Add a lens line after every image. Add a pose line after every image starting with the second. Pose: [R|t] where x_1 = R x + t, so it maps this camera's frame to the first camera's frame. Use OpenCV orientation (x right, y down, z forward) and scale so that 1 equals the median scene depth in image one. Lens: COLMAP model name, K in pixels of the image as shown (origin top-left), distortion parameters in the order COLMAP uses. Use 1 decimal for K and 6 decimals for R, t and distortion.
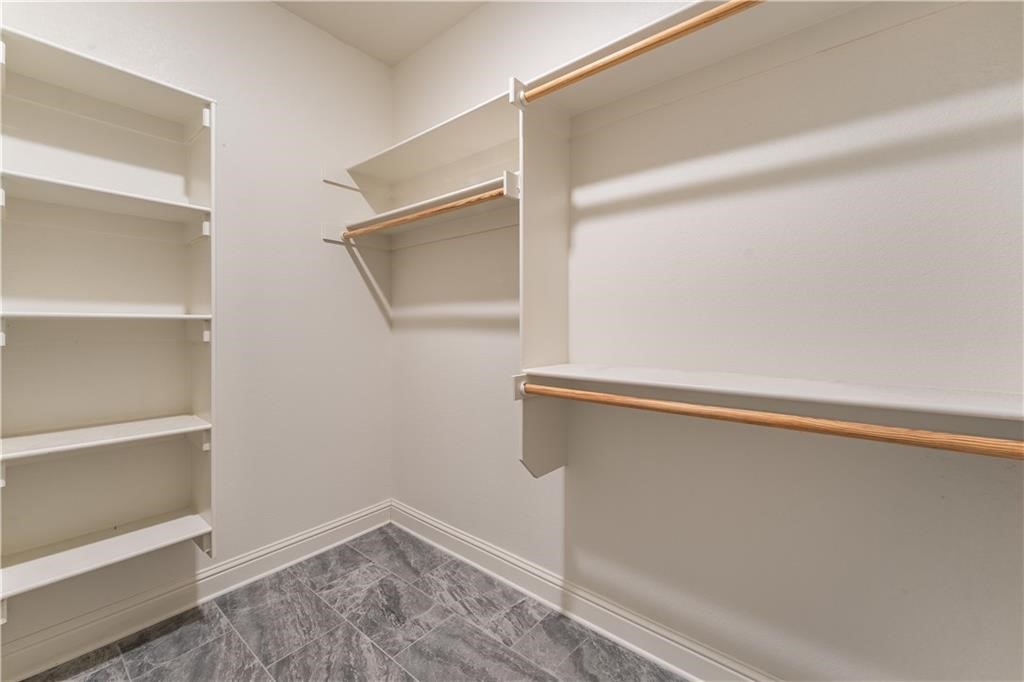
lens RADIAL K [[413.3, 0, 513.1], [0, 413.3, 338.4], [0, 0, 1]] dist [0.001423, -0.000044]
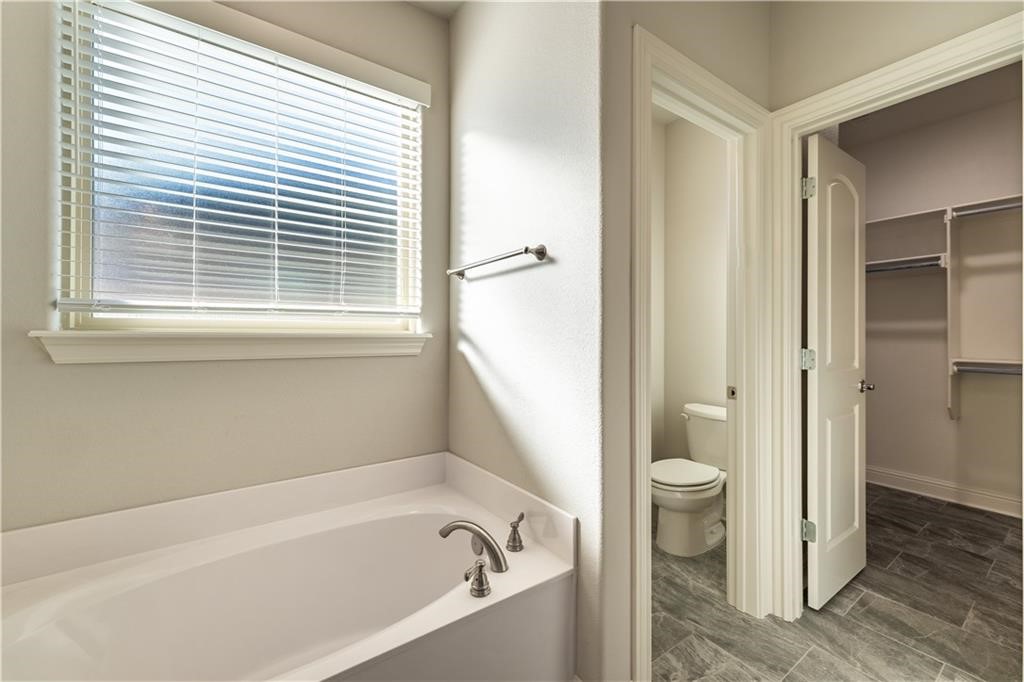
lens RADIAL K [[413.3, 0, 513.1], [0, 413.3, 338.4], [0, 0, 1]] dist [0.001423, -0.000044]
pose [[0.963091, 0.021172, -0.268340, -1.314252], [-0.030086, 0.999122, -0.029151, 0.094257], [0.267488, 0.036149, 0.962883, -1.269192]]
